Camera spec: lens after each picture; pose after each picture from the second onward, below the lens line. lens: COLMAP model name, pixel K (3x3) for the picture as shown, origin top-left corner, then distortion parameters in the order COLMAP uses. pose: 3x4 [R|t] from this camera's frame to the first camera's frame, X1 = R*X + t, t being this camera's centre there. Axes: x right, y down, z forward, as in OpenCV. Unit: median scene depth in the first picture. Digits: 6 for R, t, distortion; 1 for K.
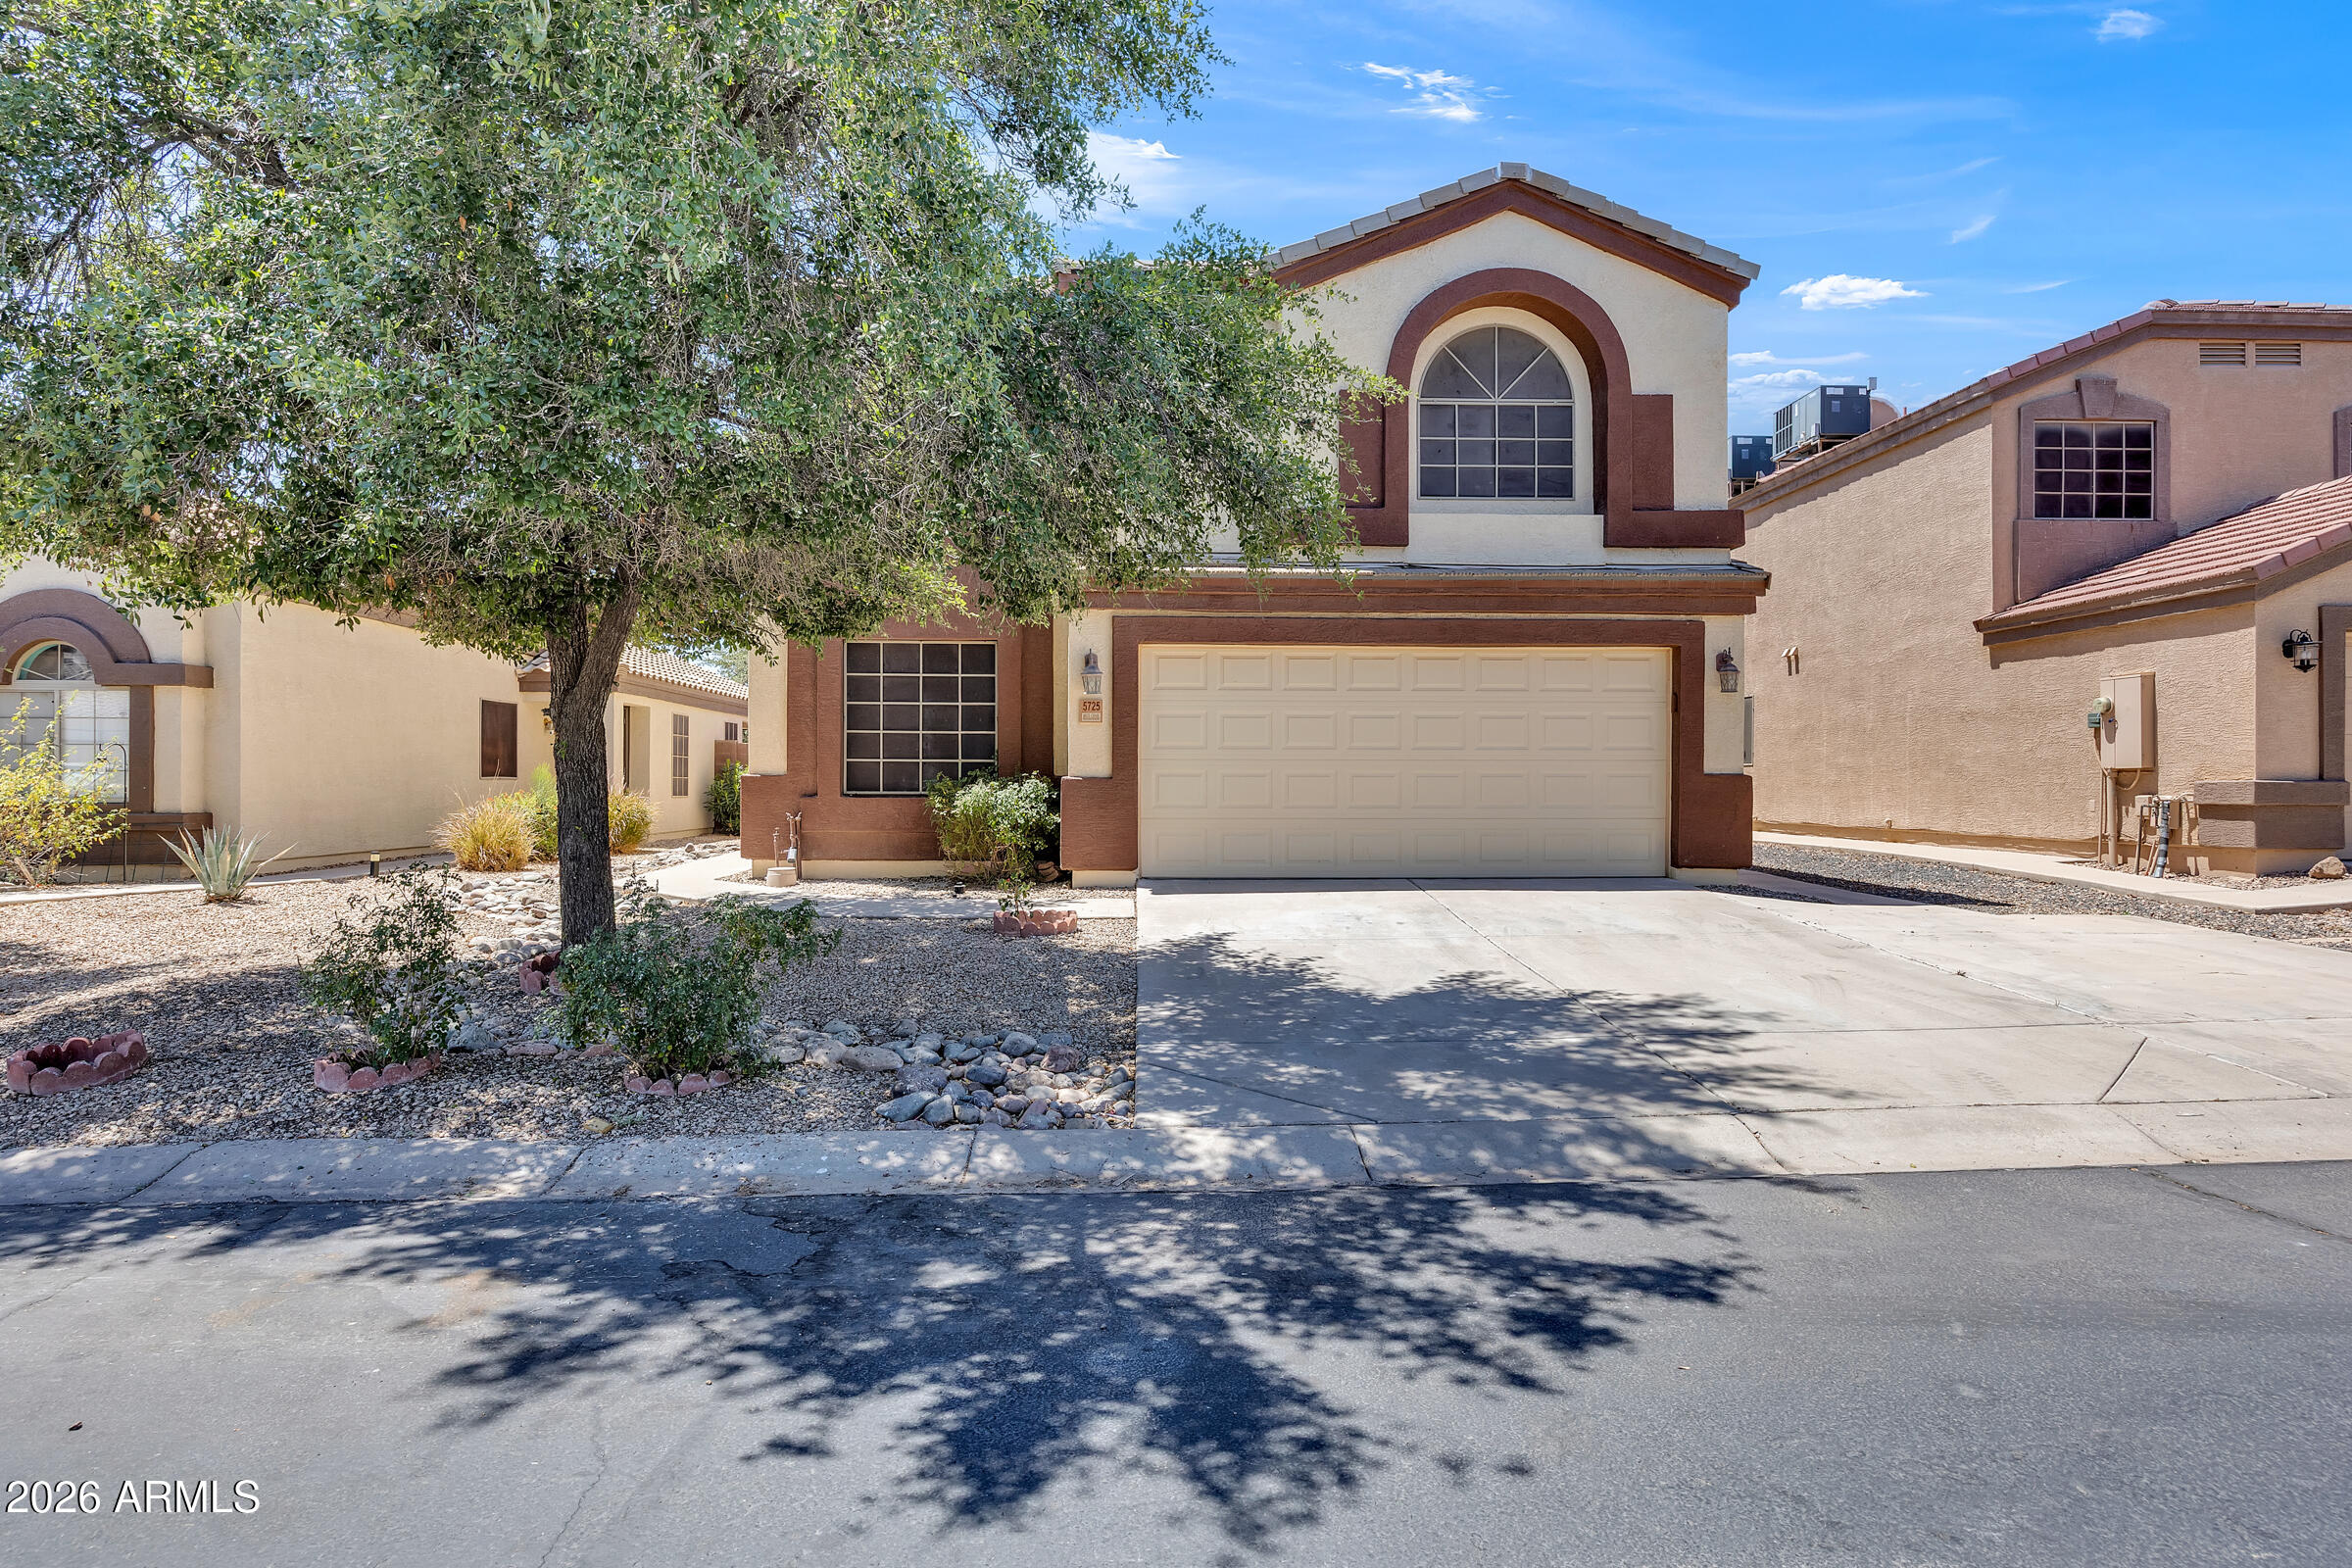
lens RADIAL K [[1336.4, 0, 1180.0], [0, 1336.4, 788.9], [0, 0, 1]] dist [-0.000331, -0.000566]
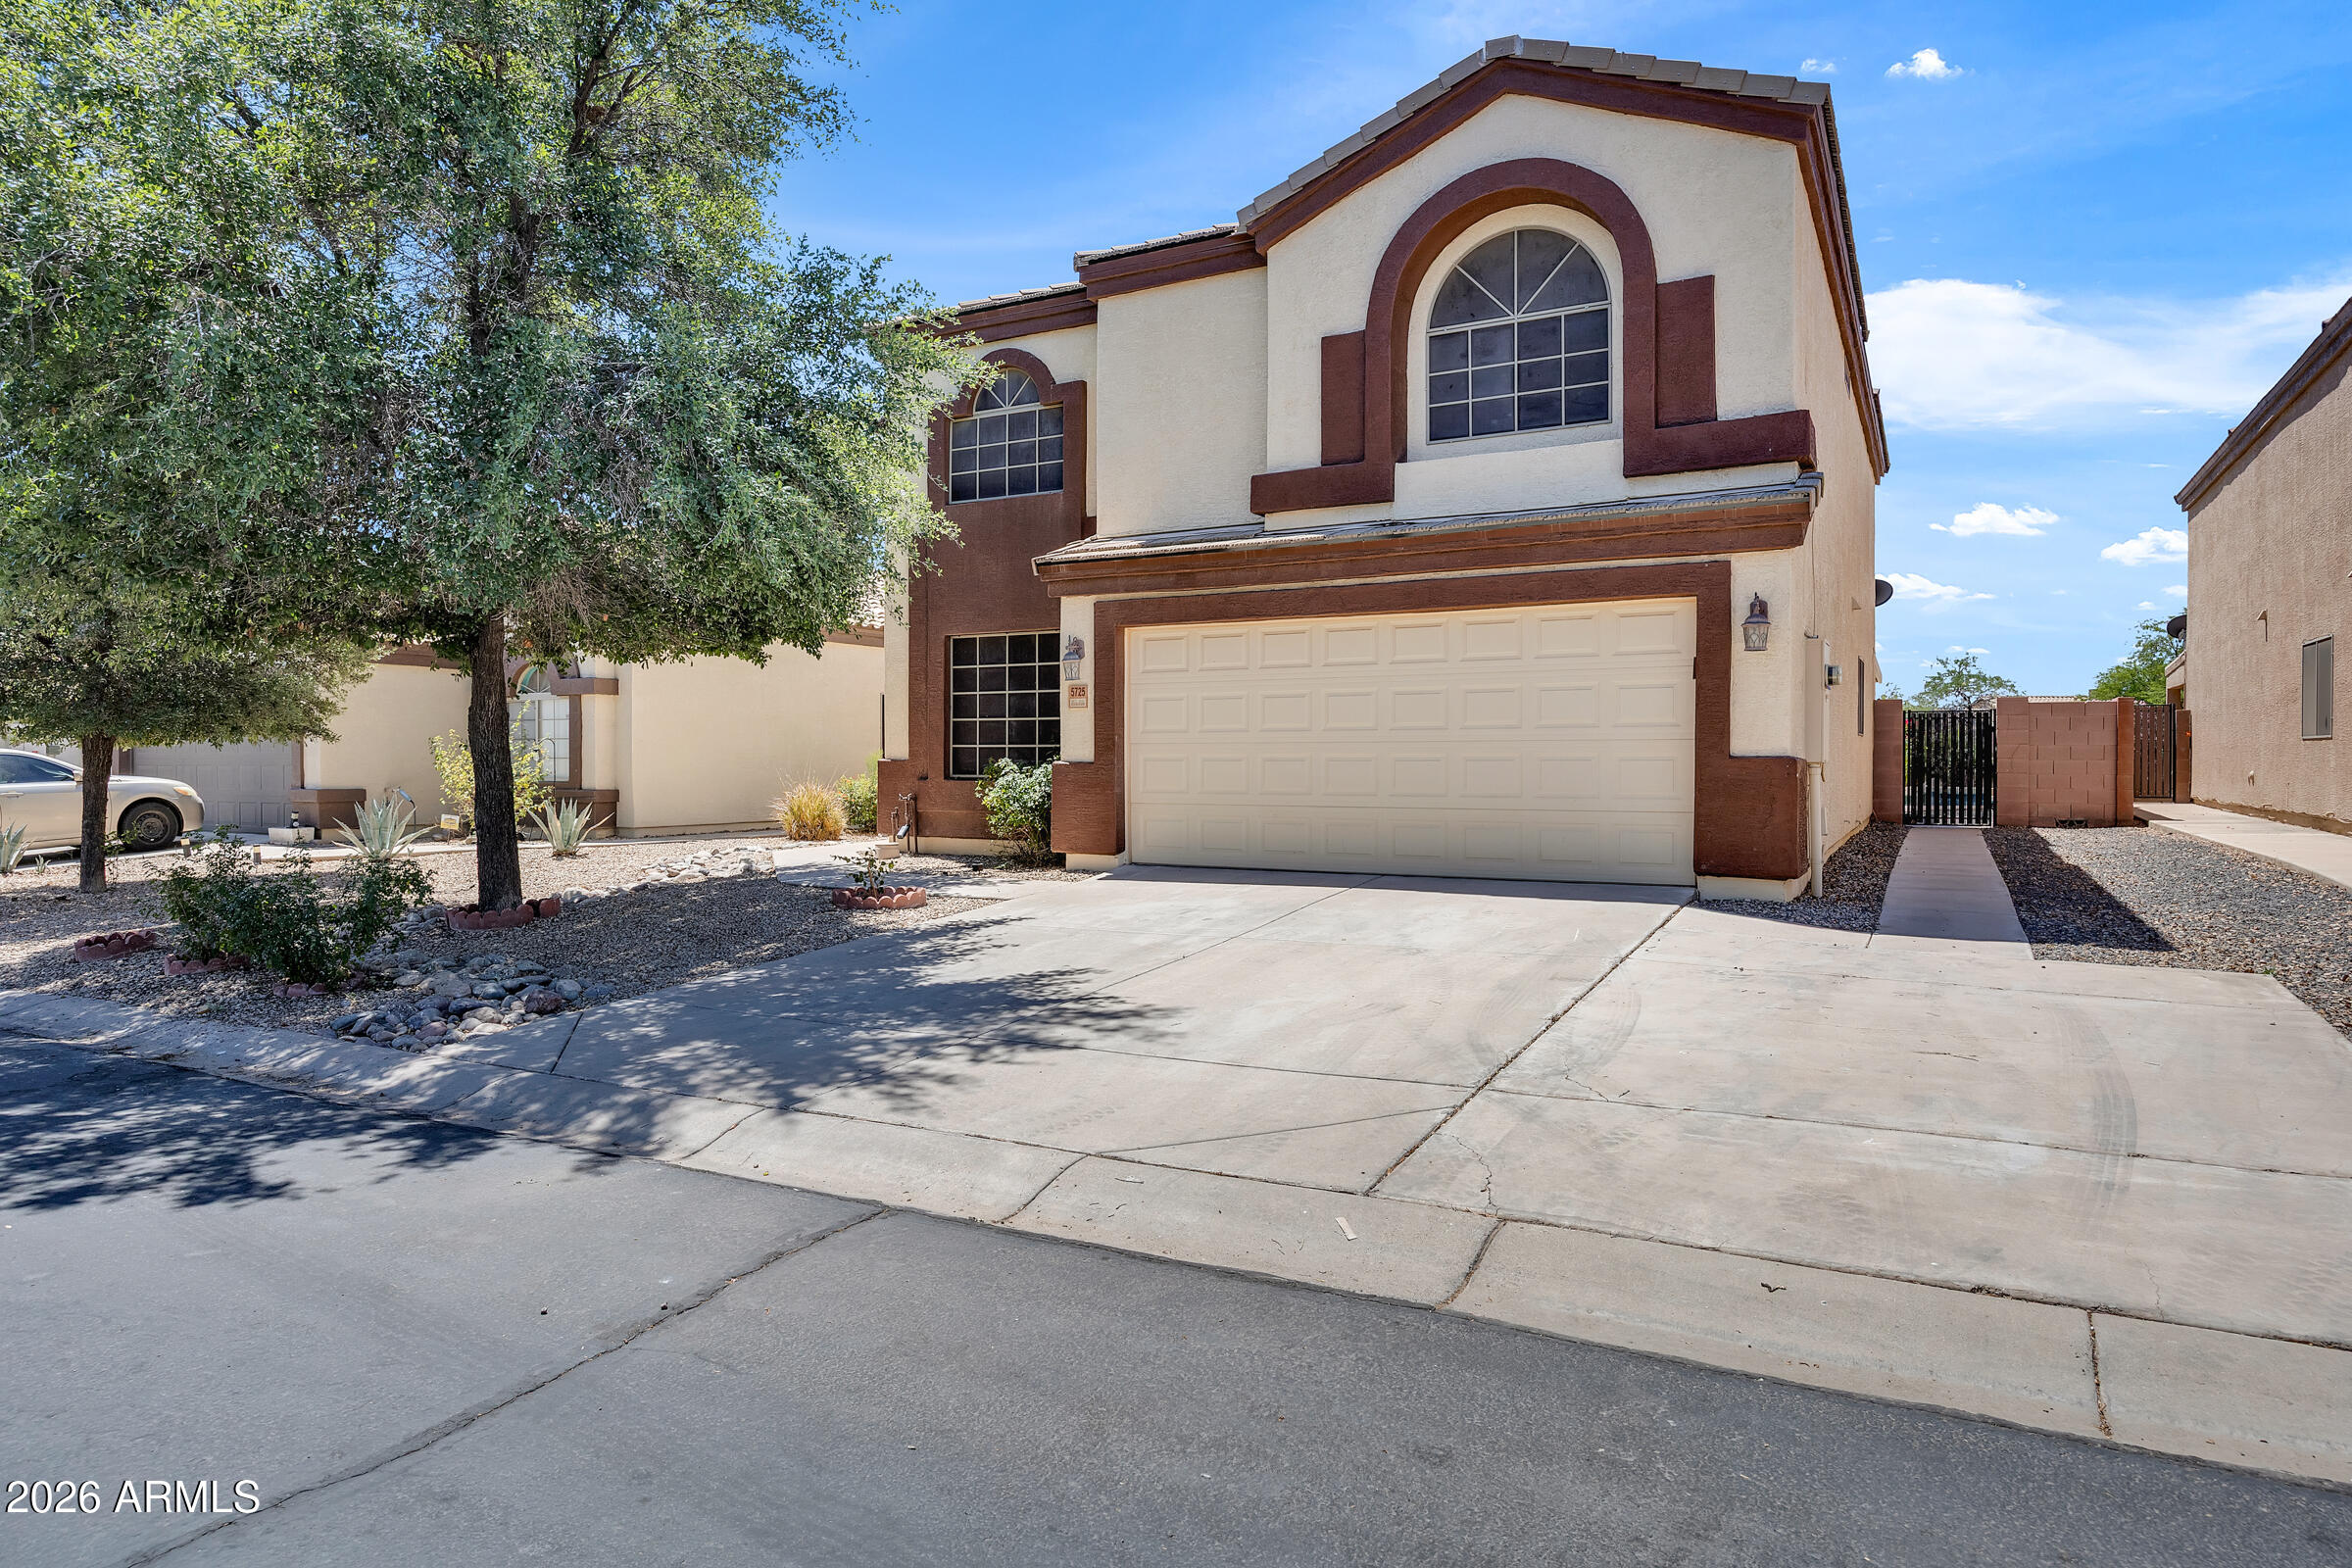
lens RADIAL K [[1431.5, 0, 1166.6], [0, 1431.5, 773.9], [0, 0, 1]] dist [-0.002957, -0.000126]
pose [[0.842109, 0.002369, -0.539302, 0.555825], [0.001152, 0.999980, 0.006192, -0.006150], [0.539306, -0.005835, 0.842089, 0.115244]]
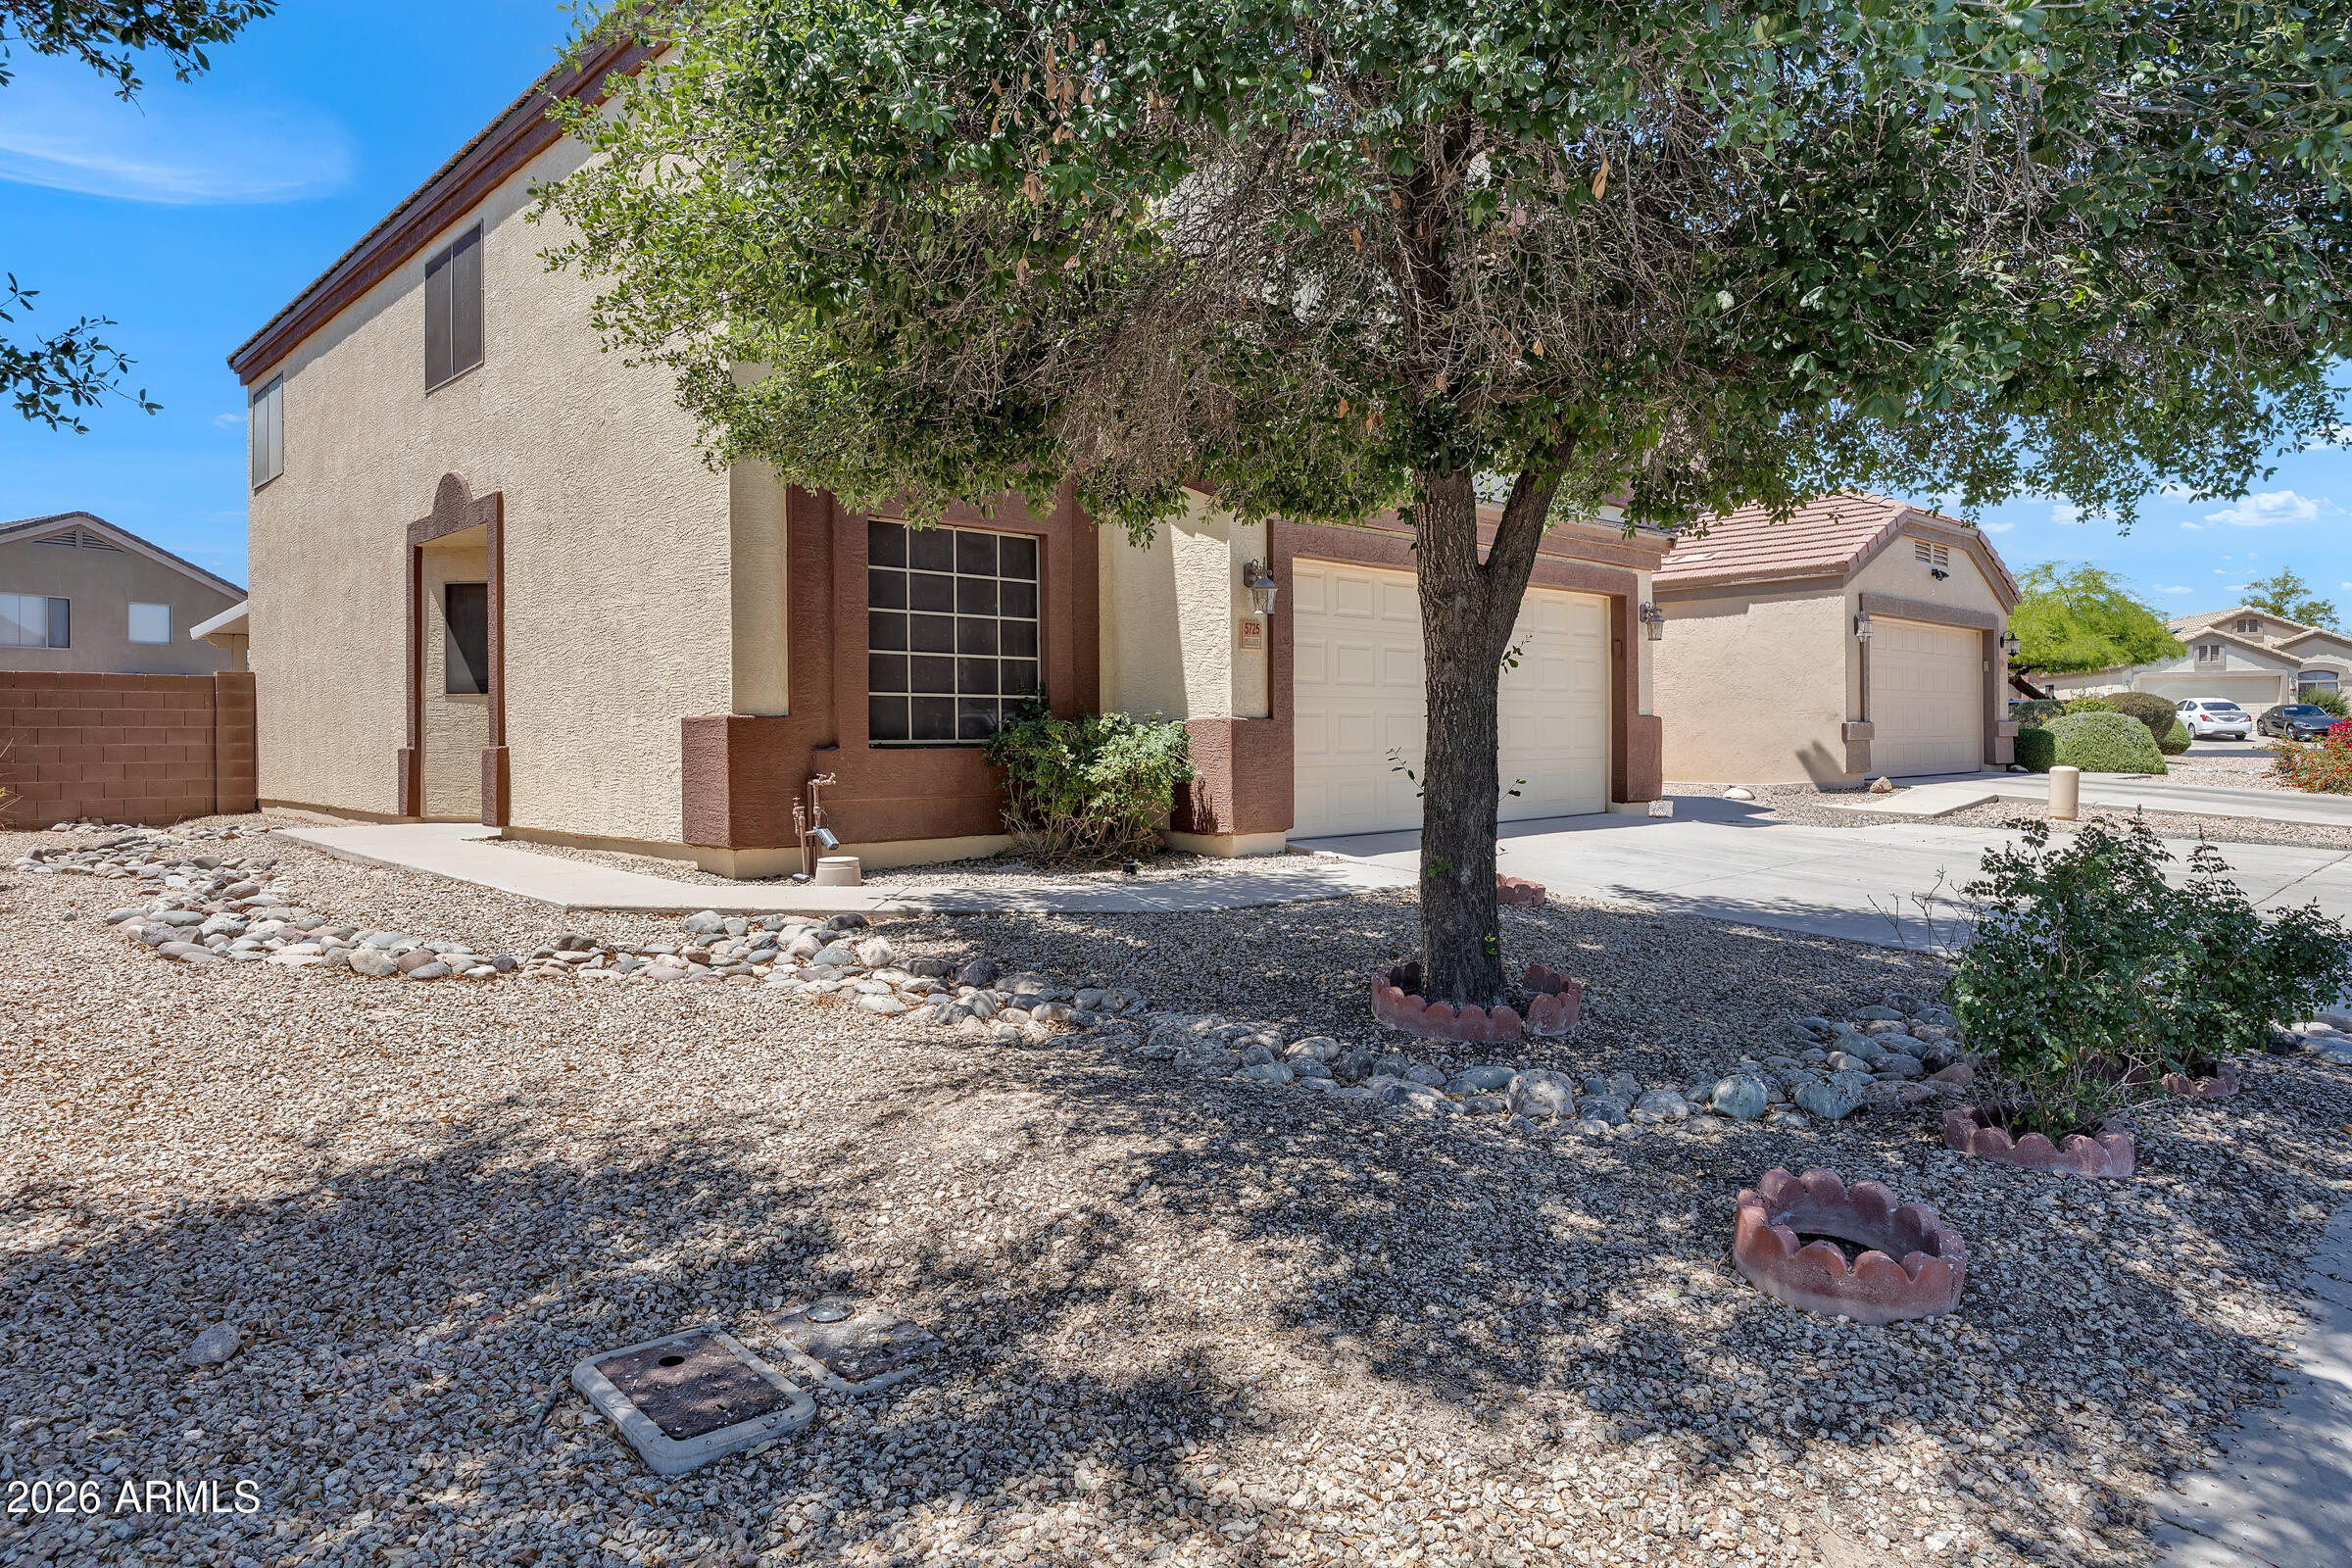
lens RADIAL K [[1431.5, 0, 1166.6], [0, 1431.5, 773.9], [0, 0, 1]] dist [-0.002957, -0.000126]
pose [[0.753872, -0.024347, 0.656570, -0.642791], [0.018510, 0.999704, 0.015818, 0.010738], [-0.656760, 0.000229, 0.754100, 0.374556]]
